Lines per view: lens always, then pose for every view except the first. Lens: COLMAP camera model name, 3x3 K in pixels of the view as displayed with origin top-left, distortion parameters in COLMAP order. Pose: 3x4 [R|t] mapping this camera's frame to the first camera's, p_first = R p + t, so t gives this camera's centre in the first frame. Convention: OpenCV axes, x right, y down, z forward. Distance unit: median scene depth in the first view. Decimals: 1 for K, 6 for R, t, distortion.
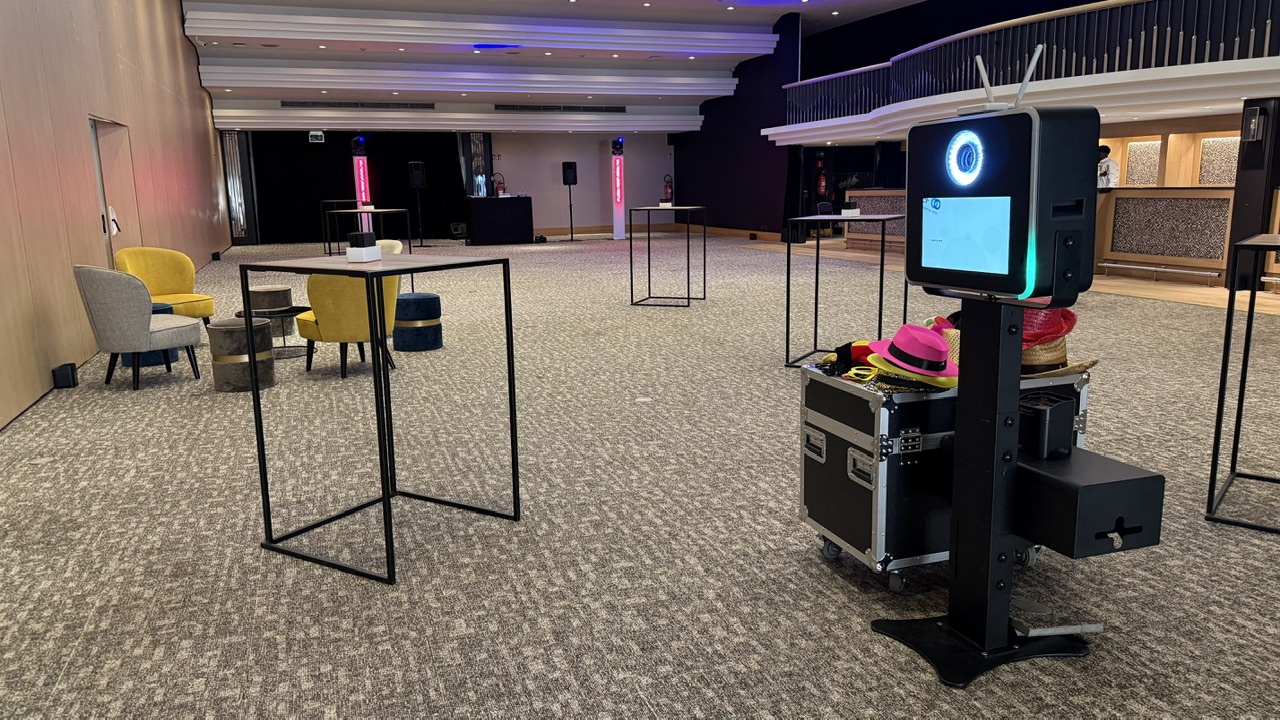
lens RADIAL K [[903.6, 0, 663.1], [0, 903.6, 386.8], [0, 0, 1]] dist [0.070679, -0.070789]
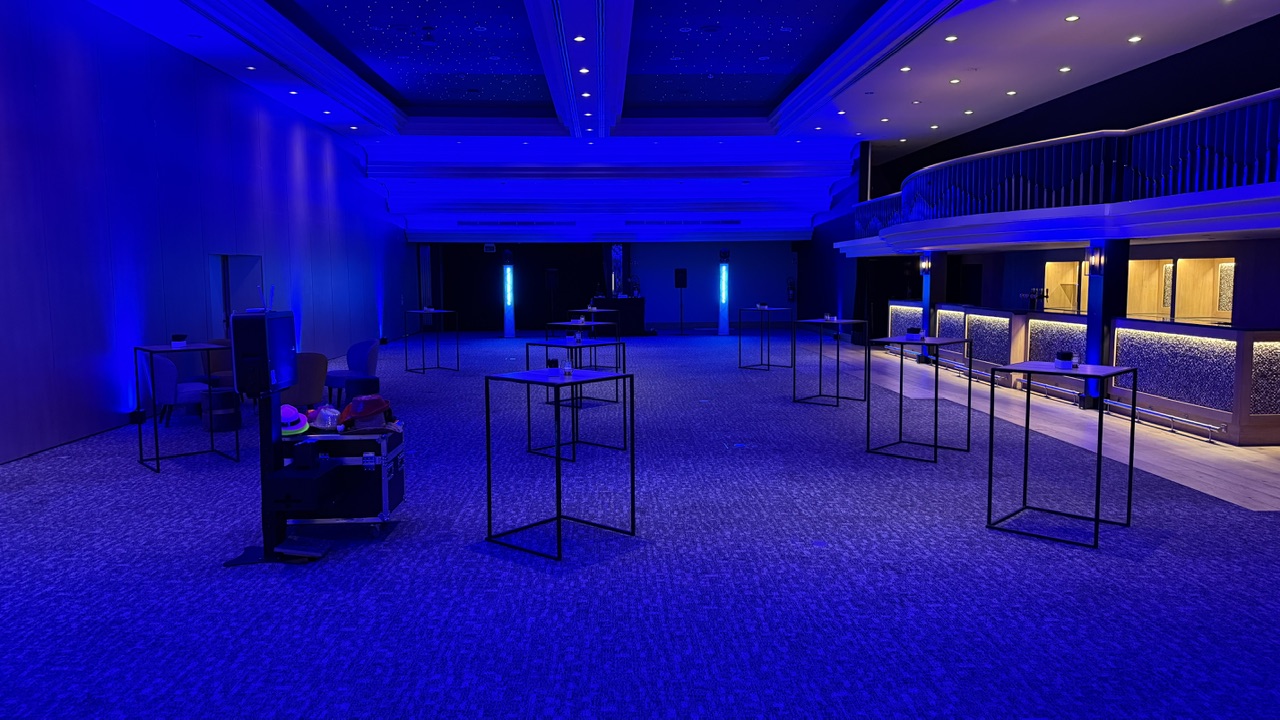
lens RADIAL K [[903.6, 0, 638.3], [0, 903.6, 350.4], [0, 0, 1]] dist [0.070679, -0.070789]
pose [[0.949581, 0.038976, -0.311090, 1.612258], [-0.080072, 0.989486, -0.120441, -0.002207], [0.303125, 0.139278, 0.942718, -0.717785]]
